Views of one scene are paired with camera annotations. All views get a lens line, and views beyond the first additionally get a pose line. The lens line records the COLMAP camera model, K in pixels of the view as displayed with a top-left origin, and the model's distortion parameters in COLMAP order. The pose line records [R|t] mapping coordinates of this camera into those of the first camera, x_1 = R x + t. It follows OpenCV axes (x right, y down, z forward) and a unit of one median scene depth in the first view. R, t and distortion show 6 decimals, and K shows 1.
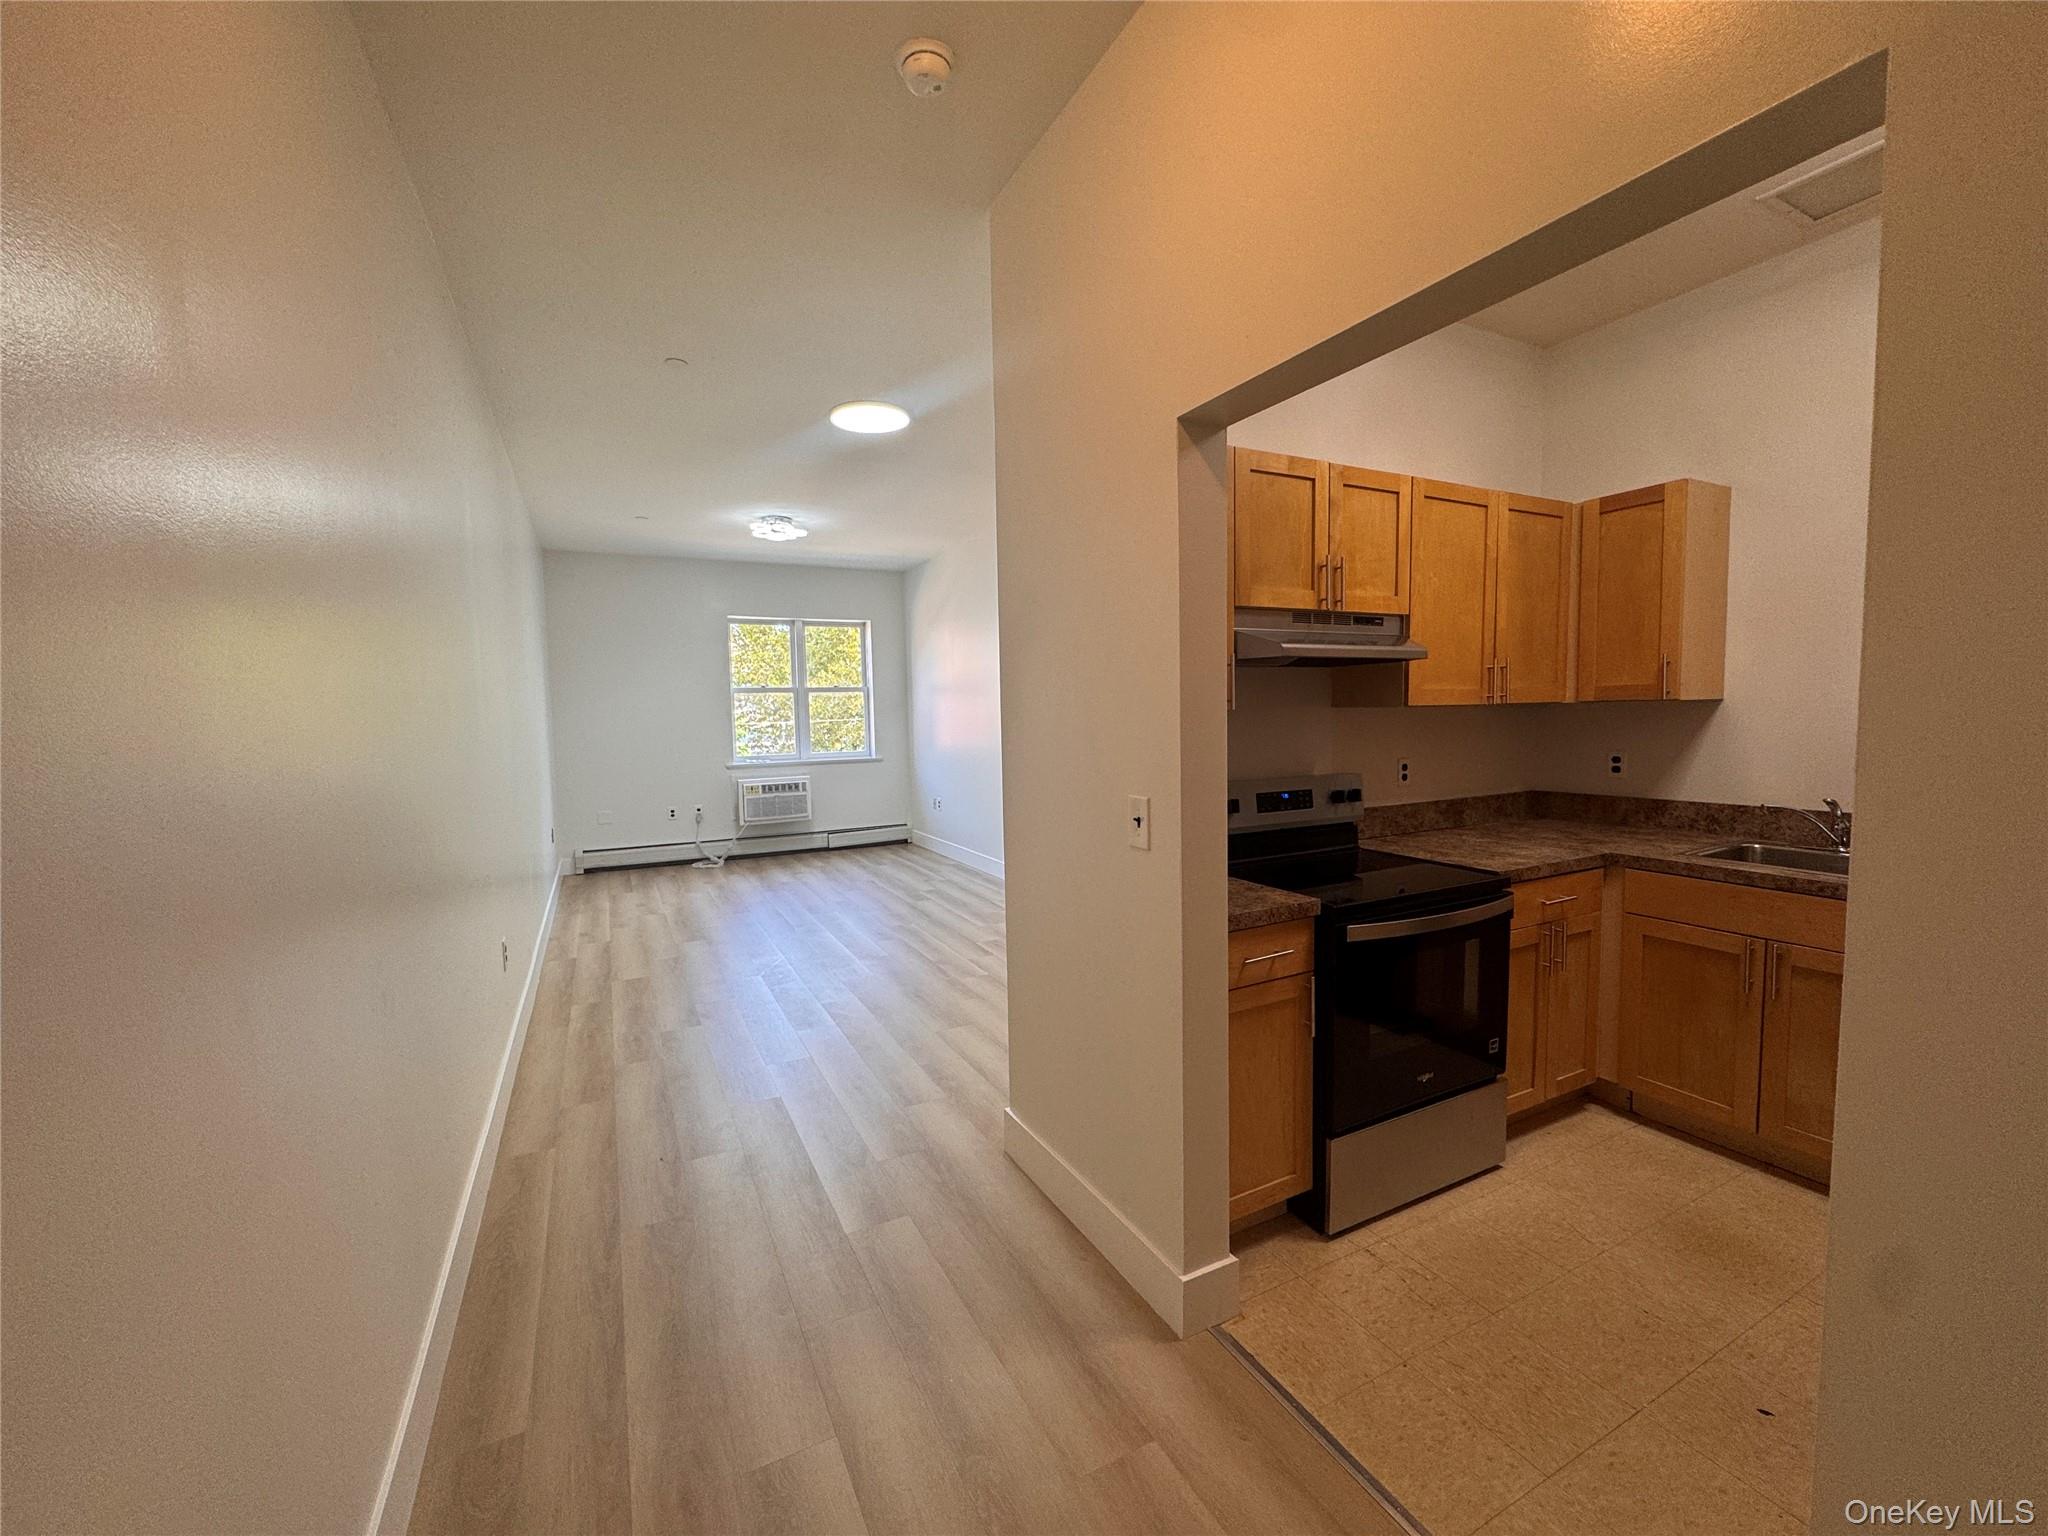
lens RADIAL K [[818.2, 0, 1024.0], [0, 818.2, 768.0], [0, 0, 1]] dist [-0.003247, -0.000224]
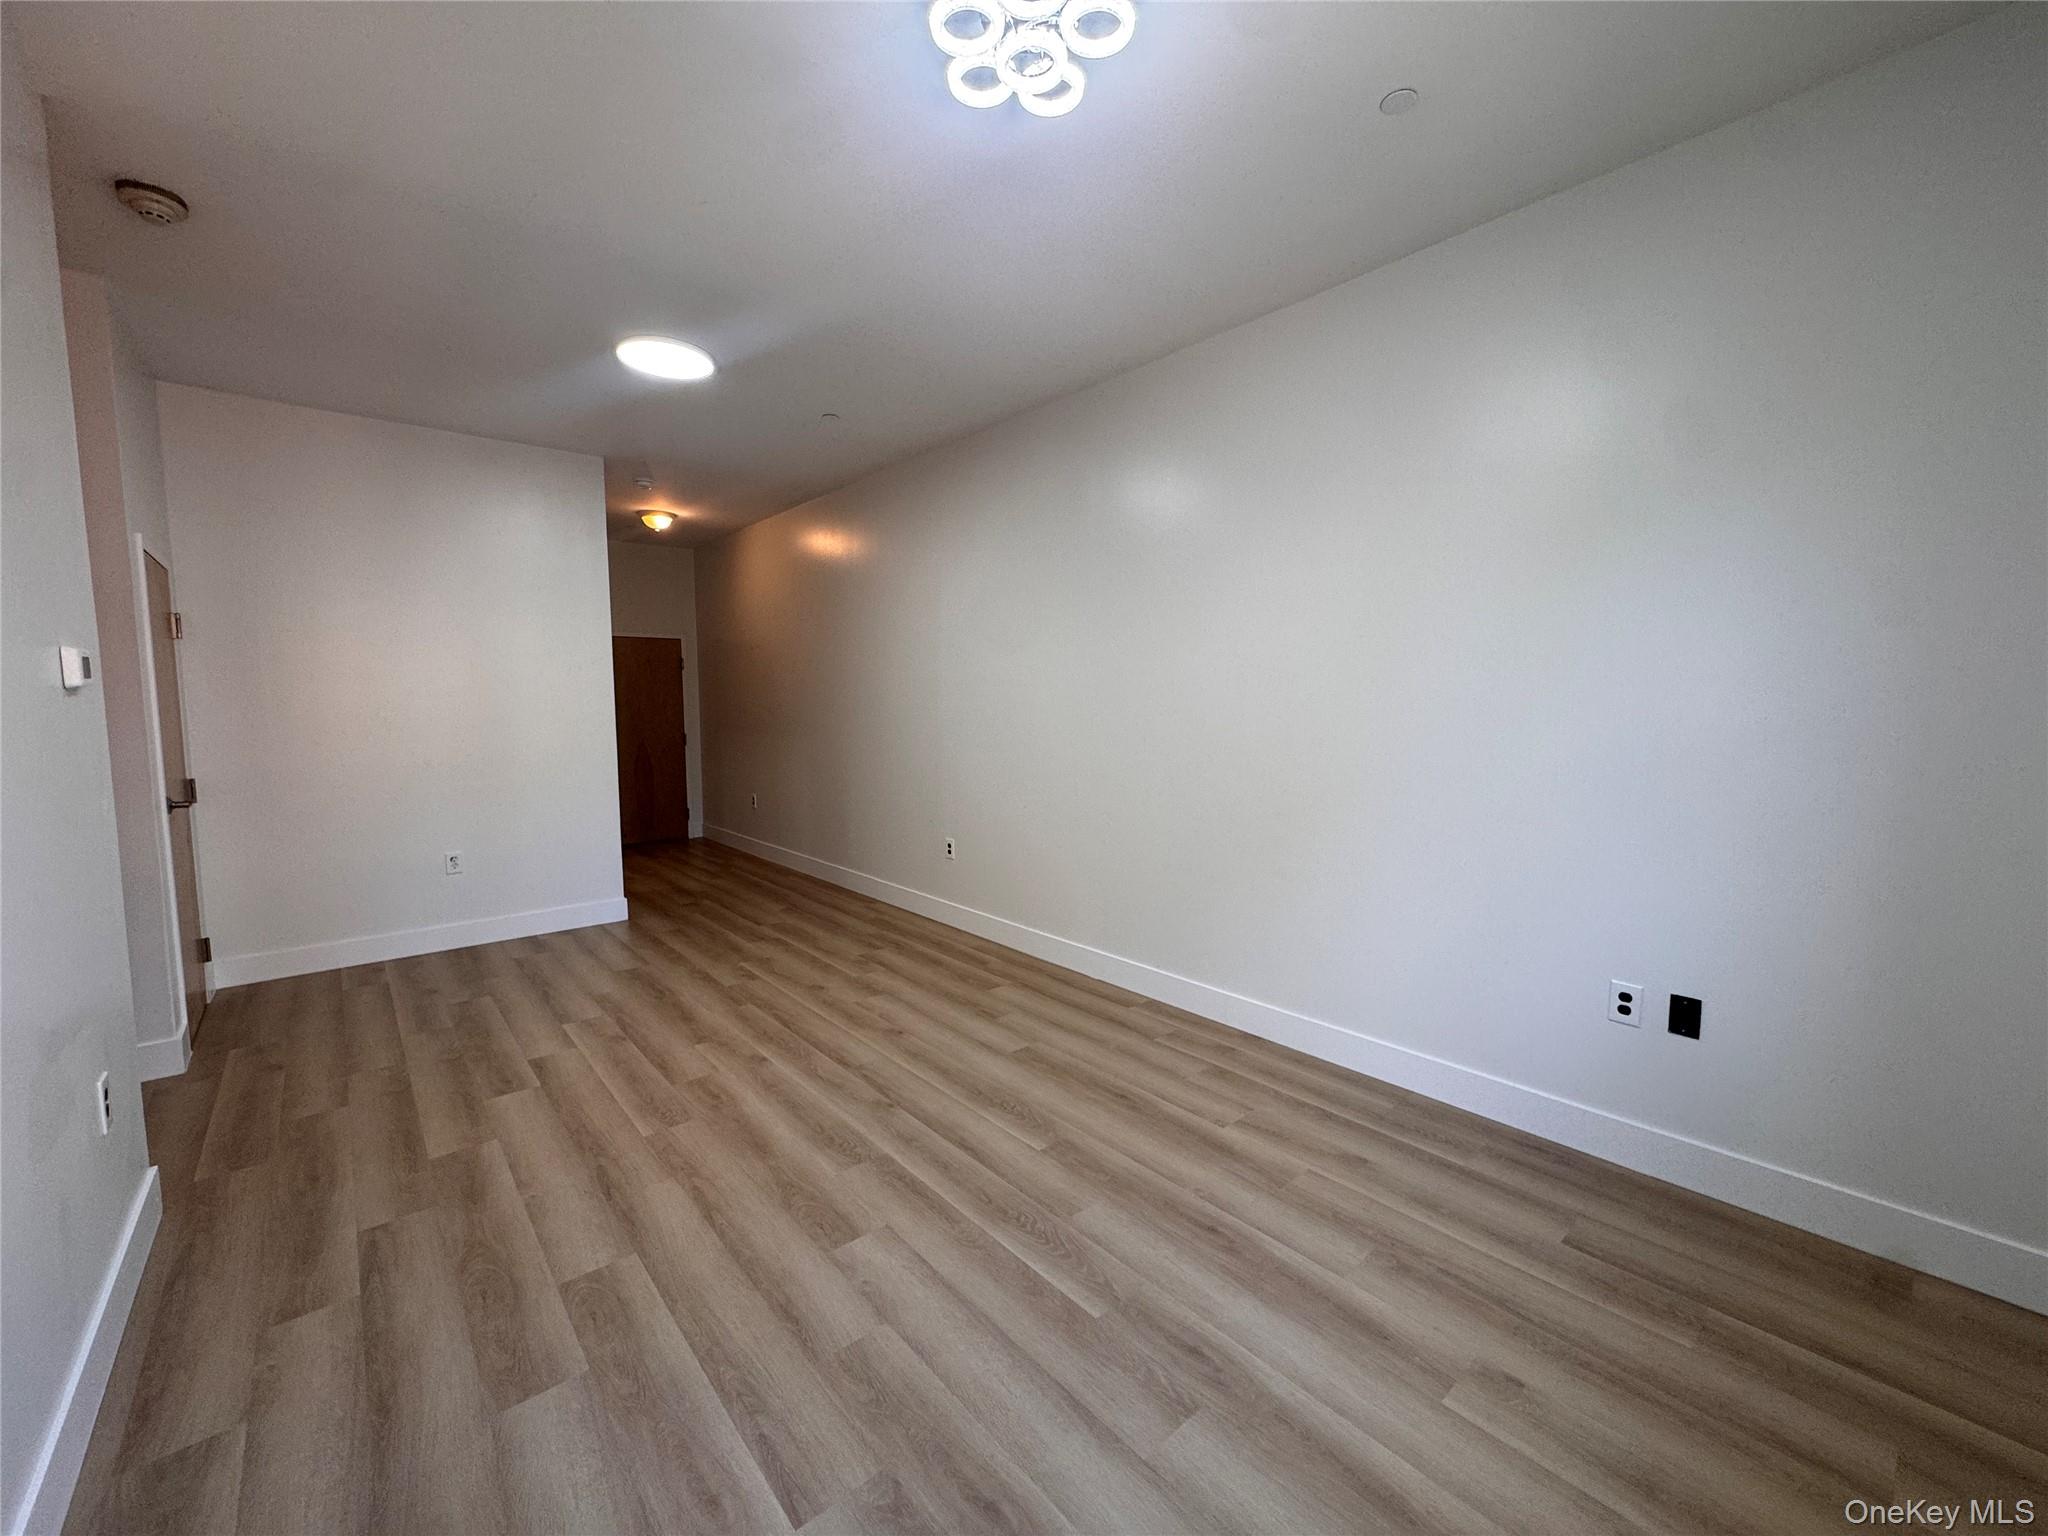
lens RADIAL K [[812.8, 0, 1021.7], [0, 812.8, 770.8], [0, 0, 1]] dist [-0.001139, -0.000021]
pose [[-0.973488, 0.045102, -0.224249, -0.178565], [0.008473, 0.986805, 0.161689, -0.068988], [0.228583, 0.155502, -0.961025, 1.034699]]
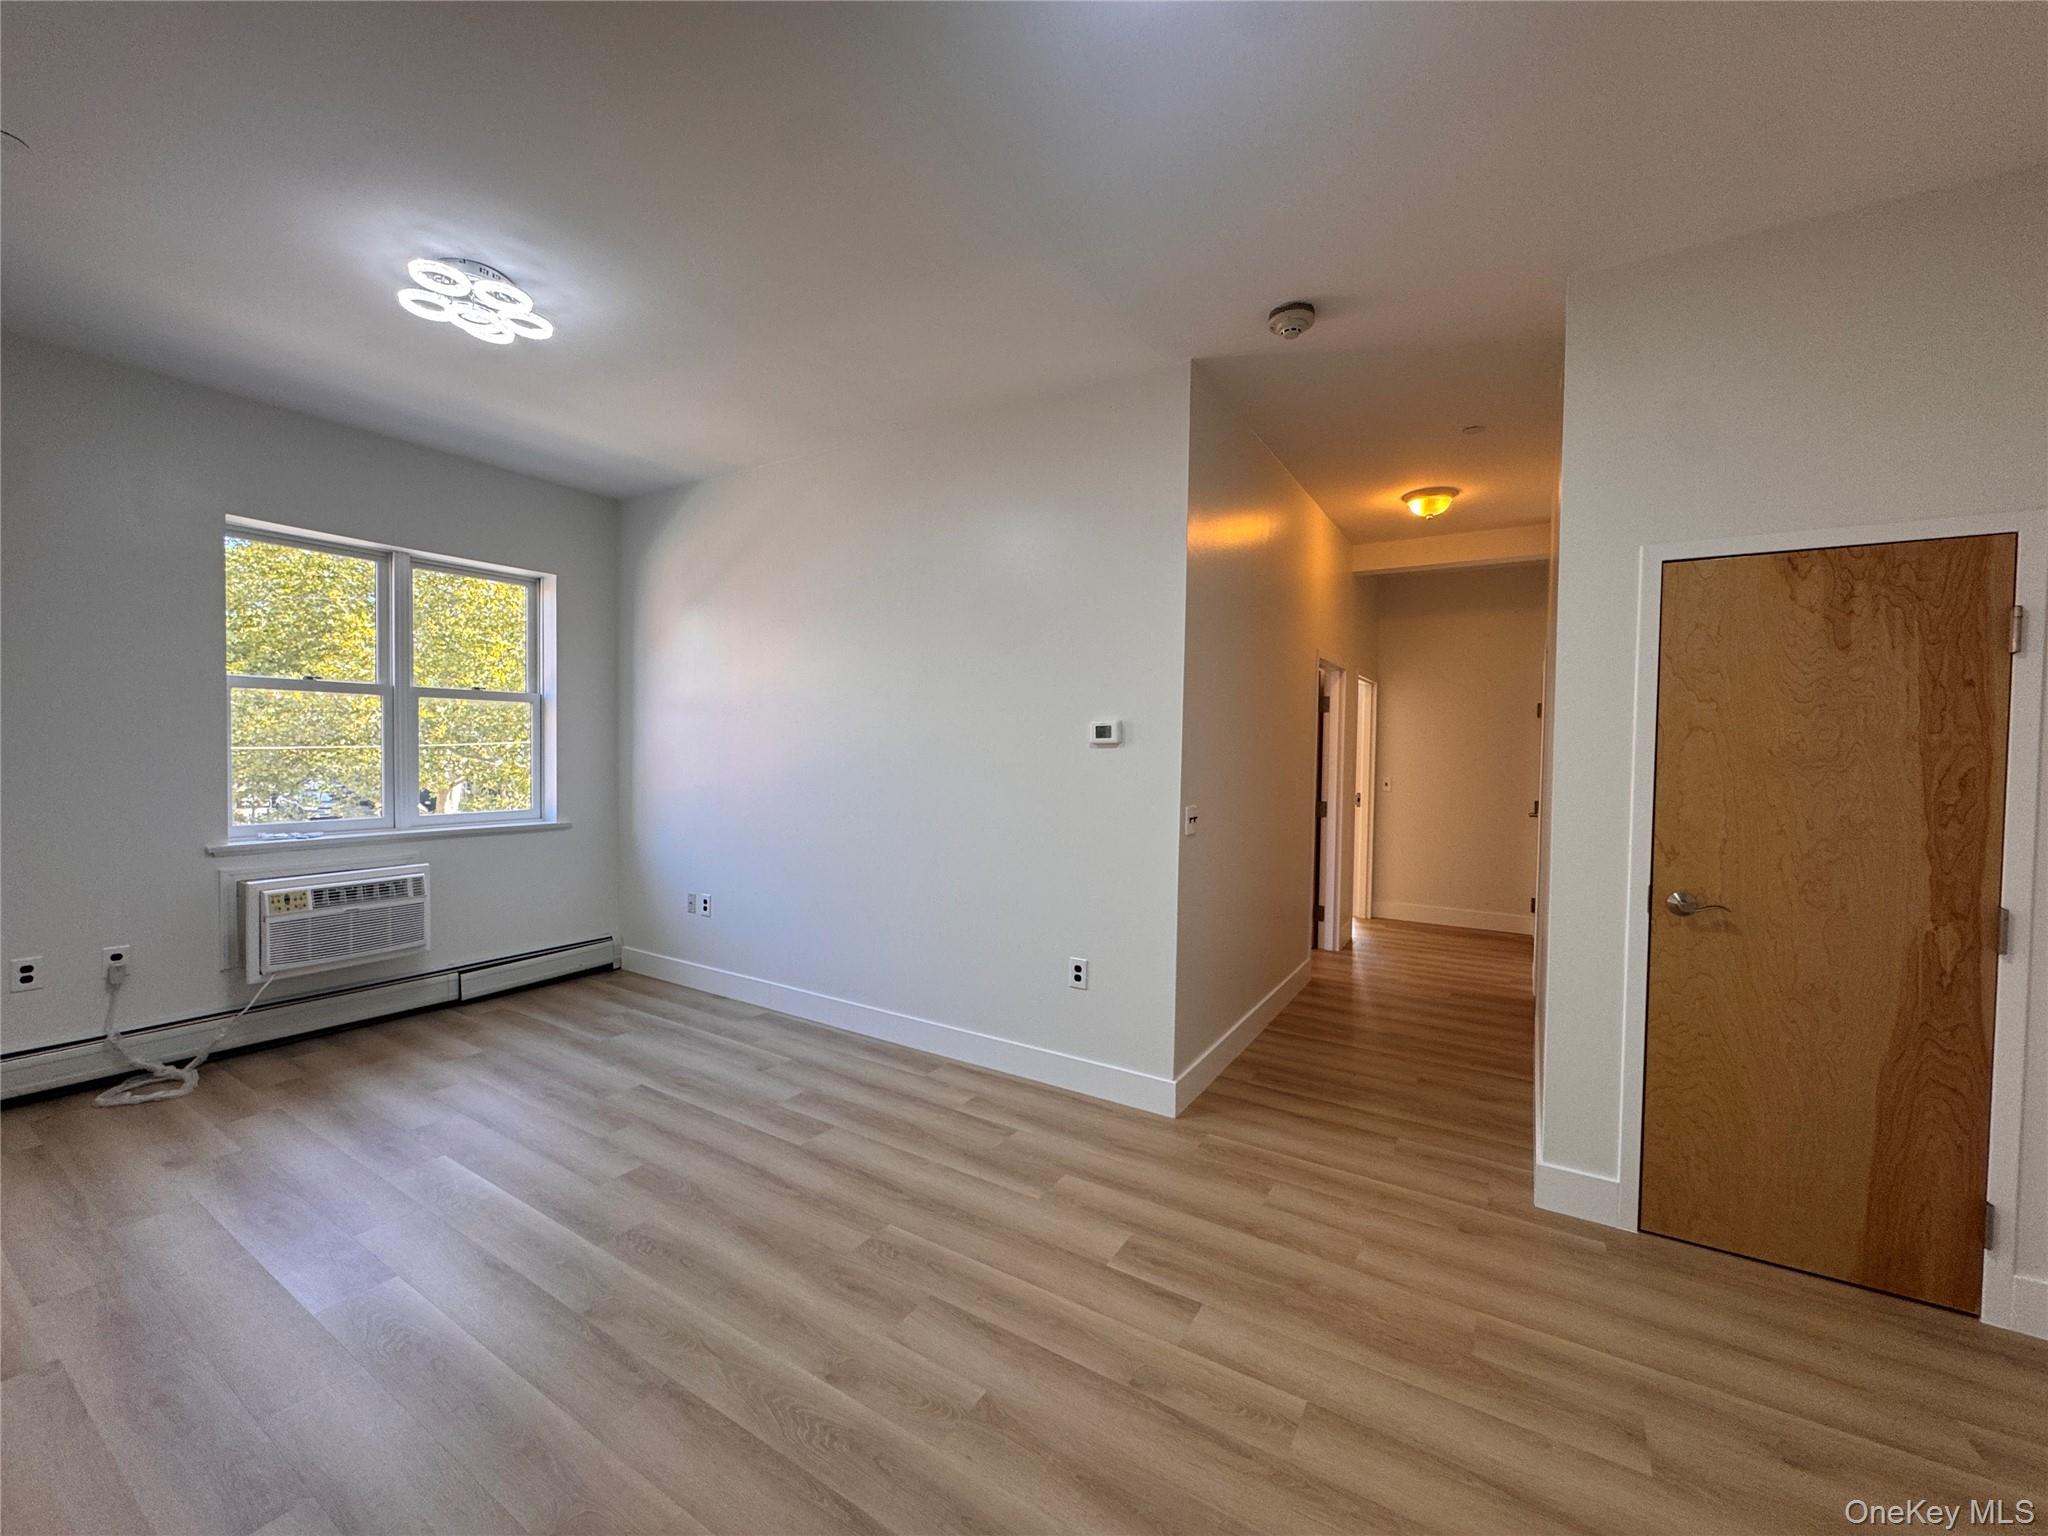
lens RADIAL K [[818.2, 0, 1024.0], [0, 818.2, 768.0], [0, 0, 1]] dist [-0.003247, -0.000224]
pose [[0.859562, 0.020188, 0.510632, -0.213207], [0.003176, 0.998989, -0.044841, -0.025853], [-0.511021, 0.040166, 0.858629, 0.399924]]
